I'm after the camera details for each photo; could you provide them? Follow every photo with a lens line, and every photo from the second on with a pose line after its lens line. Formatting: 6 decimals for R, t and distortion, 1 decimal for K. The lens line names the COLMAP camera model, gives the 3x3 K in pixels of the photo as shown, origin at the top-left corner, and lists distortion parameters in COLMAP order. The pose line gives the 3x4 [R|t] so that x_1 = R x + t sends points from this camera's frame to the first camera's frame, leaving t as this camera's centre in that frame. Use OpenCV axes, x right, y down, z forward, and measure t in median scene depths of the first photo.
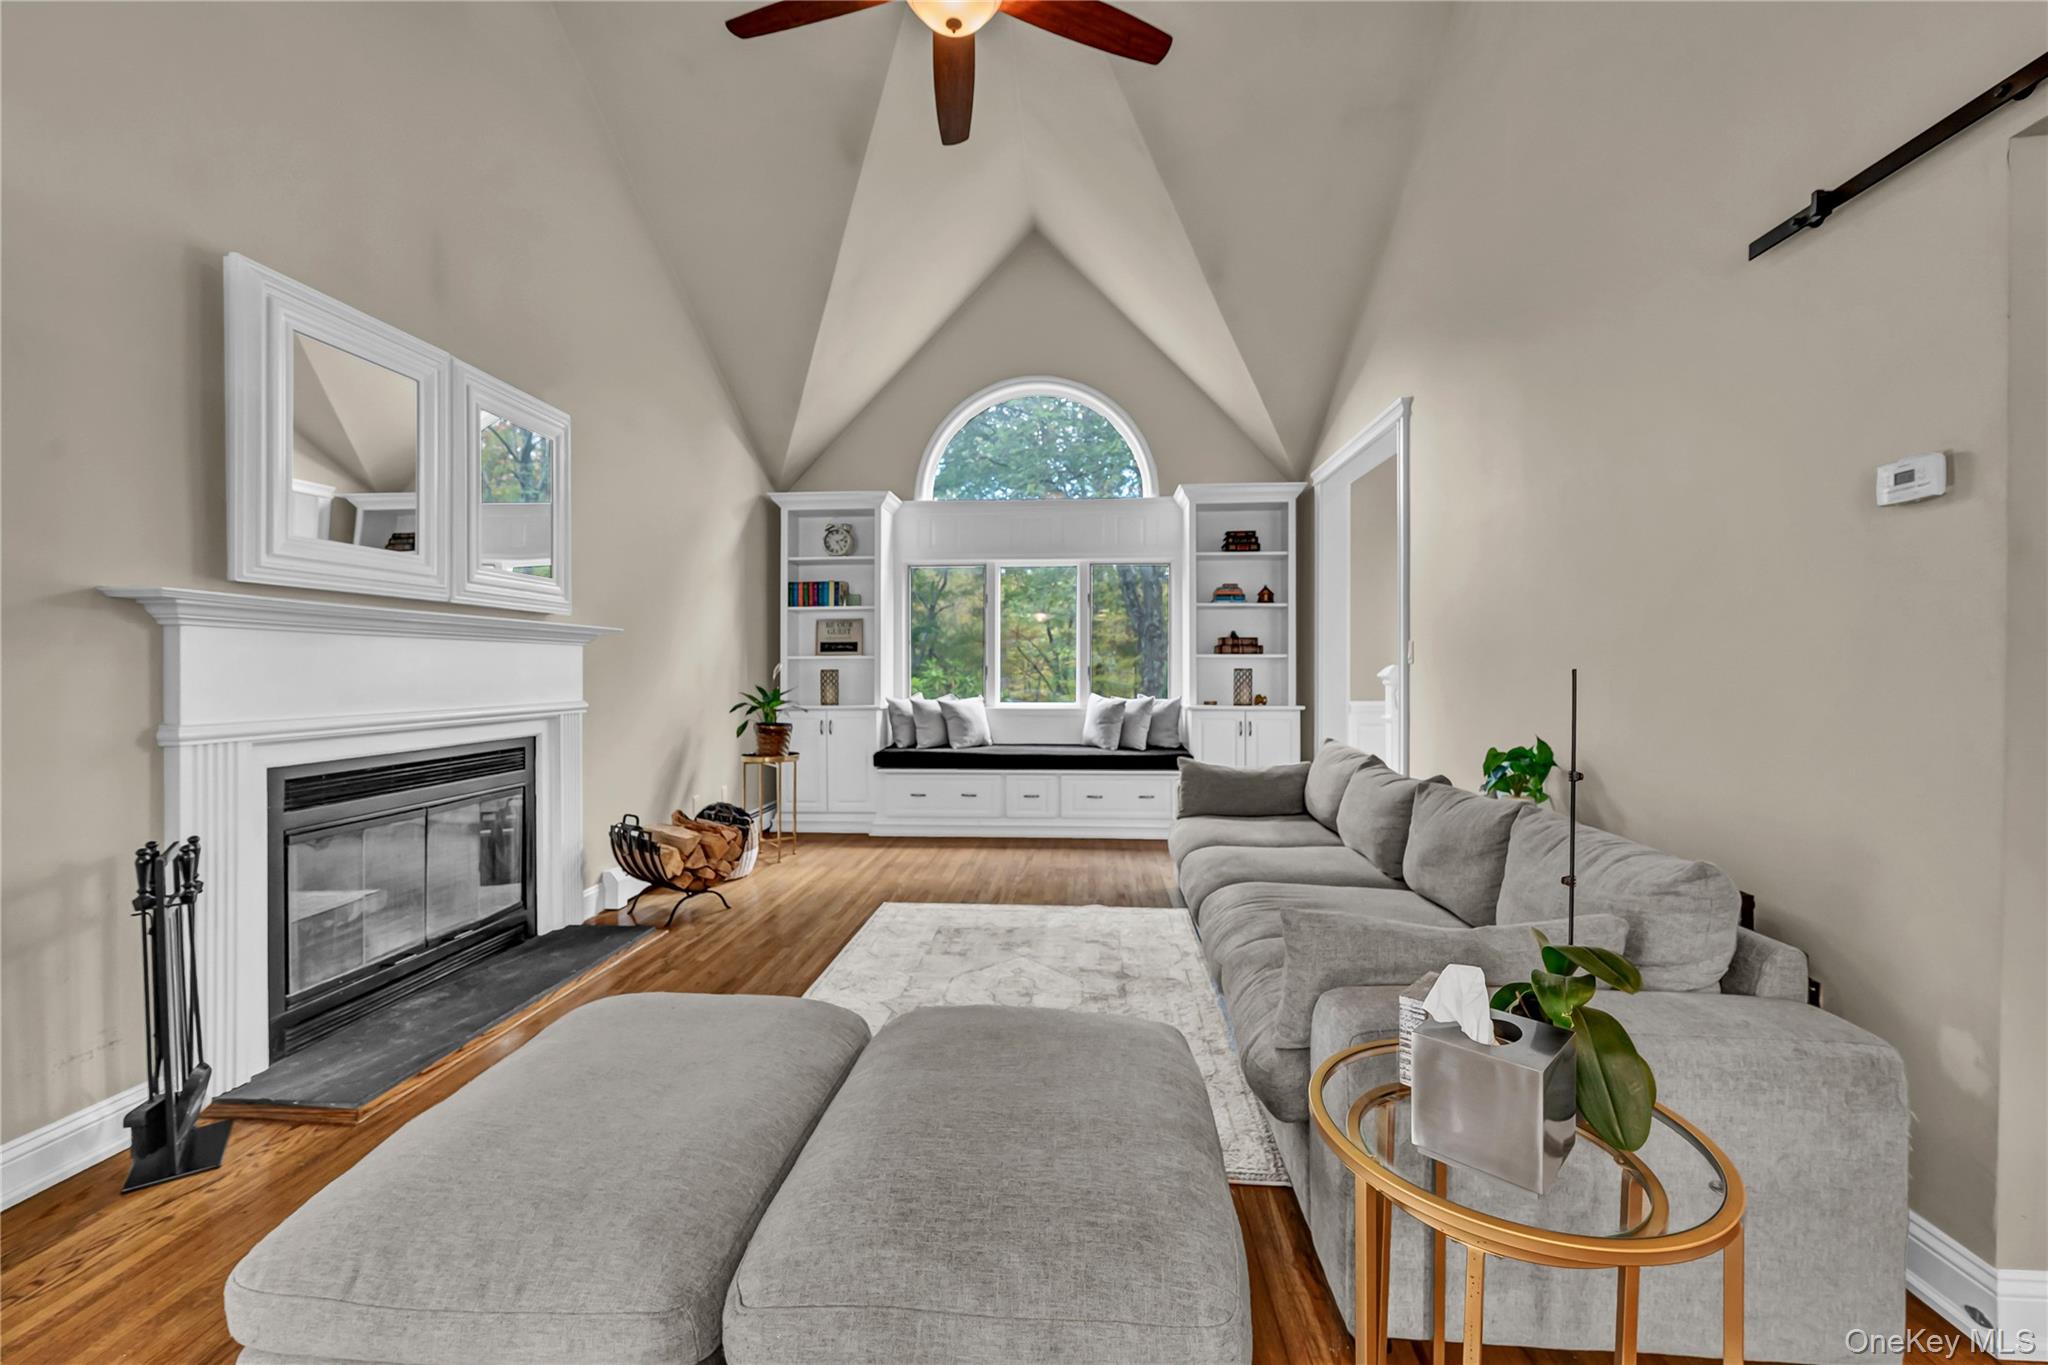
lens RADIAL K [[815.8, 0, 1037.6], [0, 815.8, 671.2], [0, 0, 1]] dist [-0.002682, 0.000807]
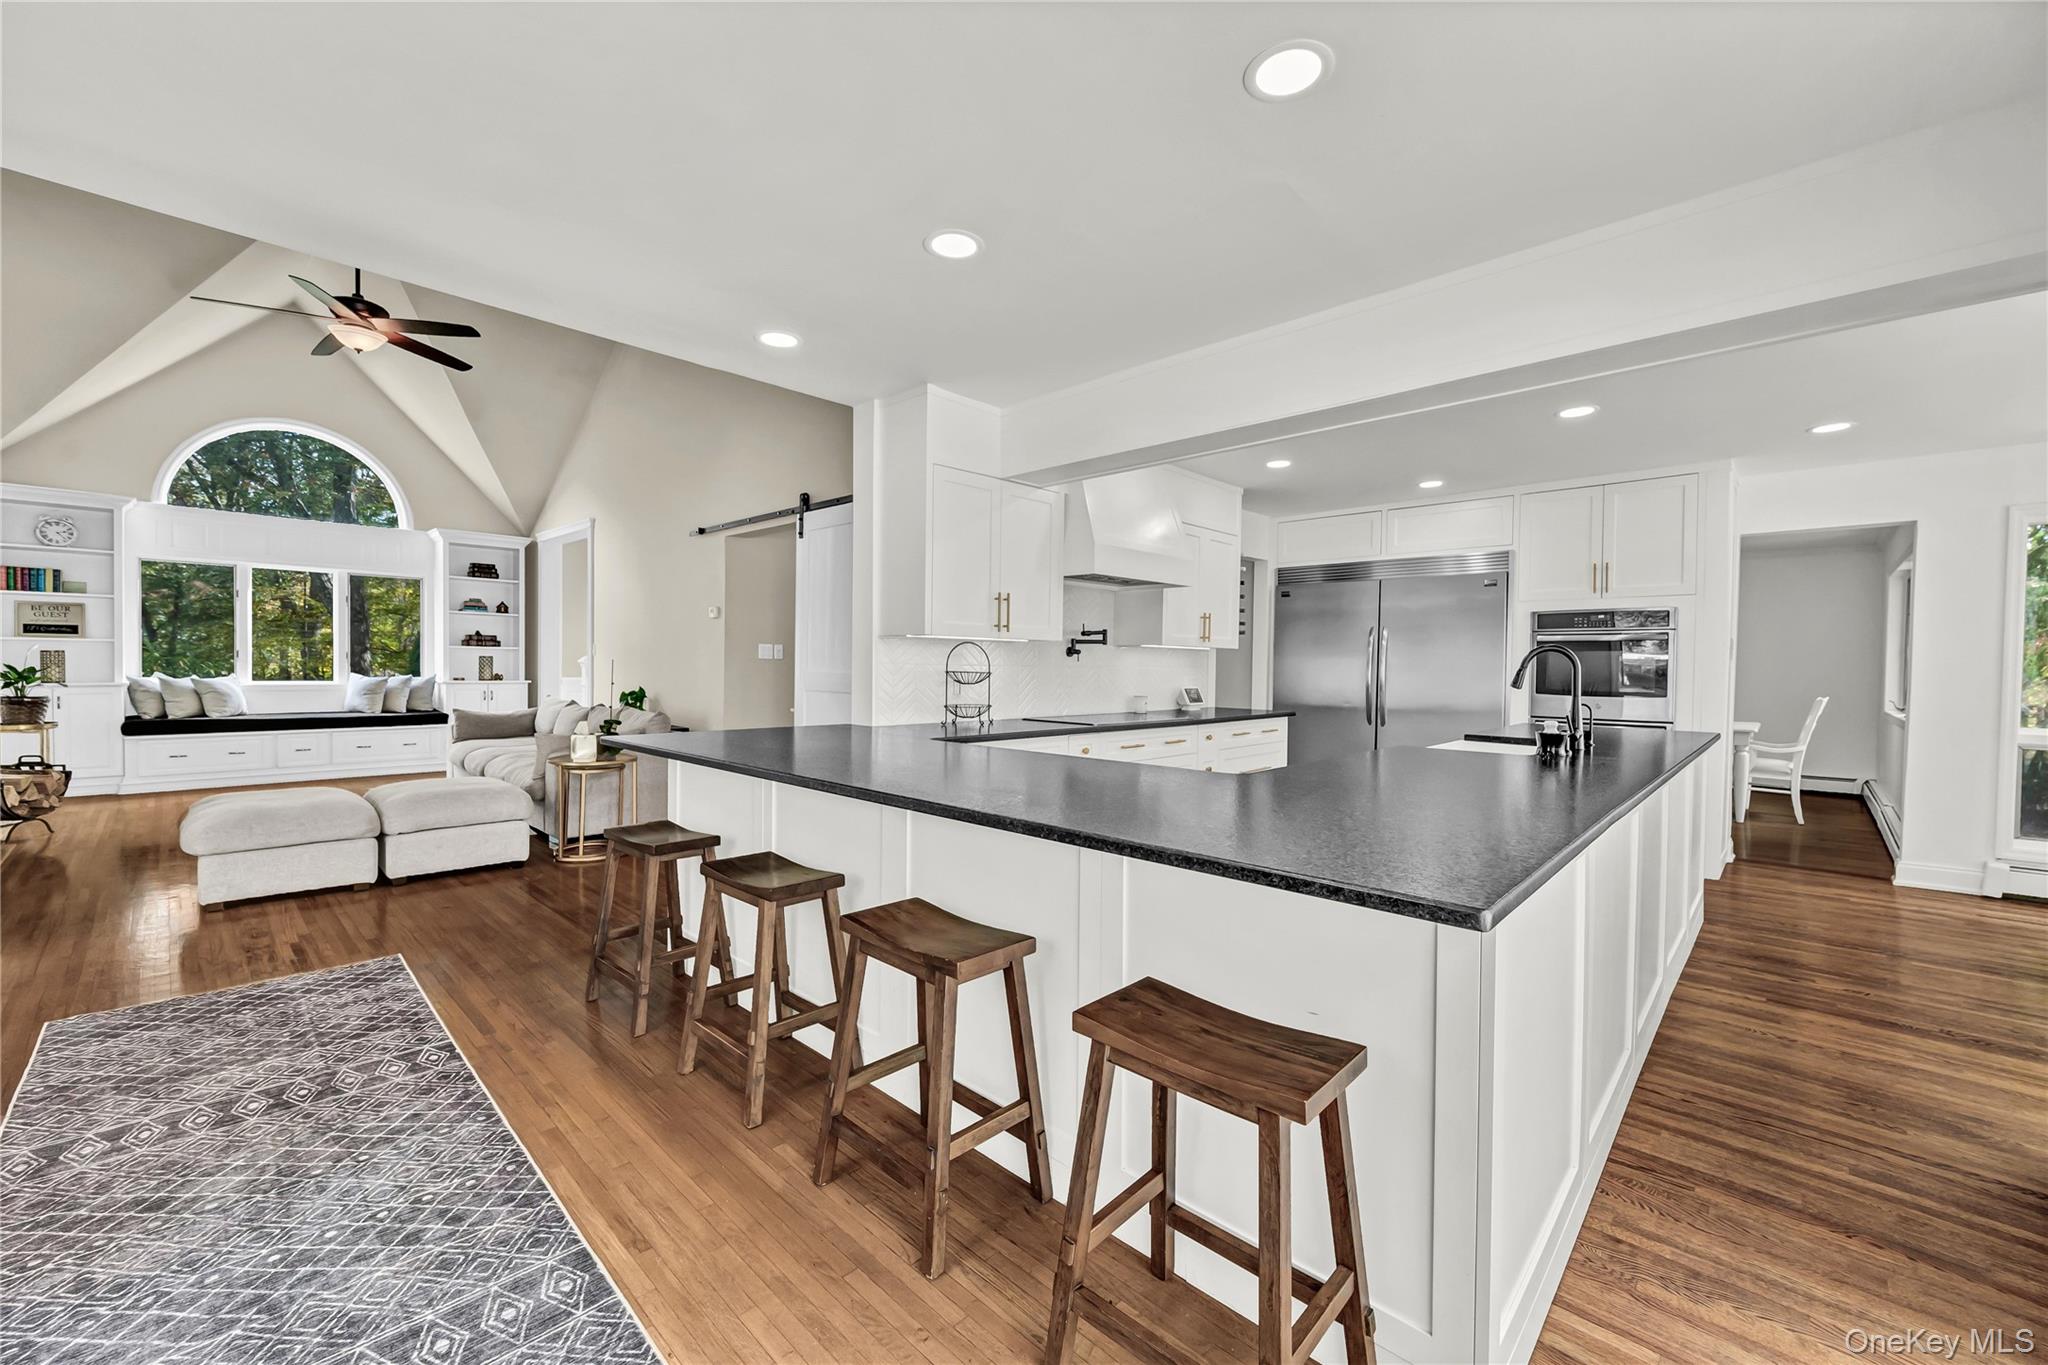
lens RADIAL K [[815.8, 0, 1024.5], [0, 815.8, 682.2], [0, 0, 1]] dist [-0.002682, 0.000807]
pose [[0.641412, -0.007371, 0.767161, -0.267550], [-0.014457, 0.999660, 0.021691, -0.001976], [-0.767060, -0.025003, 0.641088, -0.736907]]
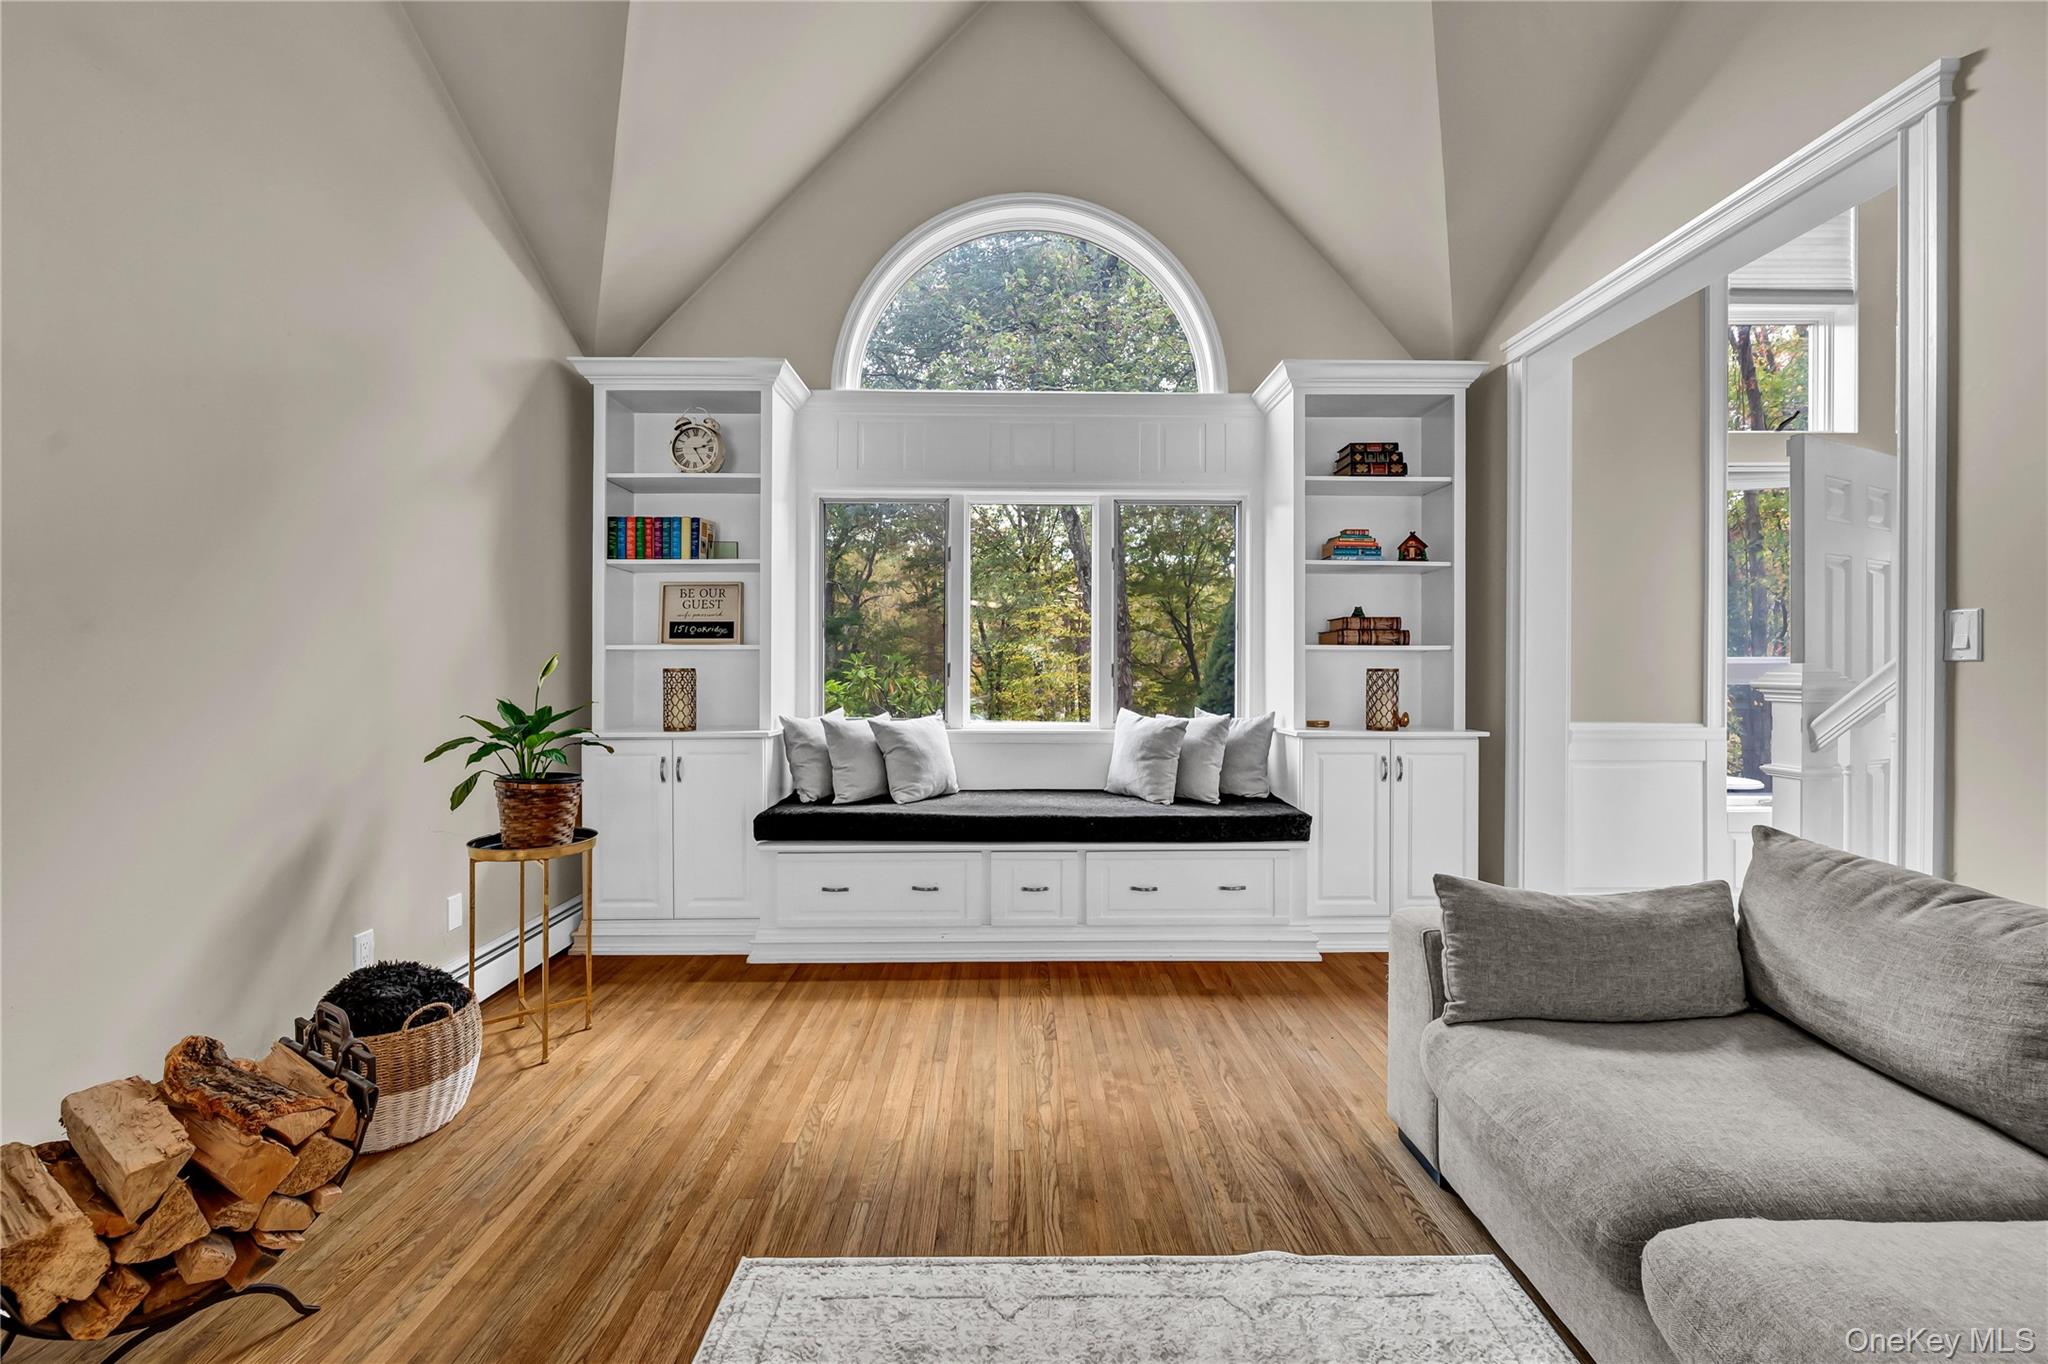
lens RADIAL K [[815.8, 0, 1030.3], [0, 815.8, 669.8], [0, 0, 1]] dist [-0.002682, 0.000807]
pose [[0.996587, 0.002600, 0.082513, -0.057905], [-0.002787, 0.999994, 0.002147, -0.002884], [-0.082506, -0.002370, 0.996588, 0.421852]]
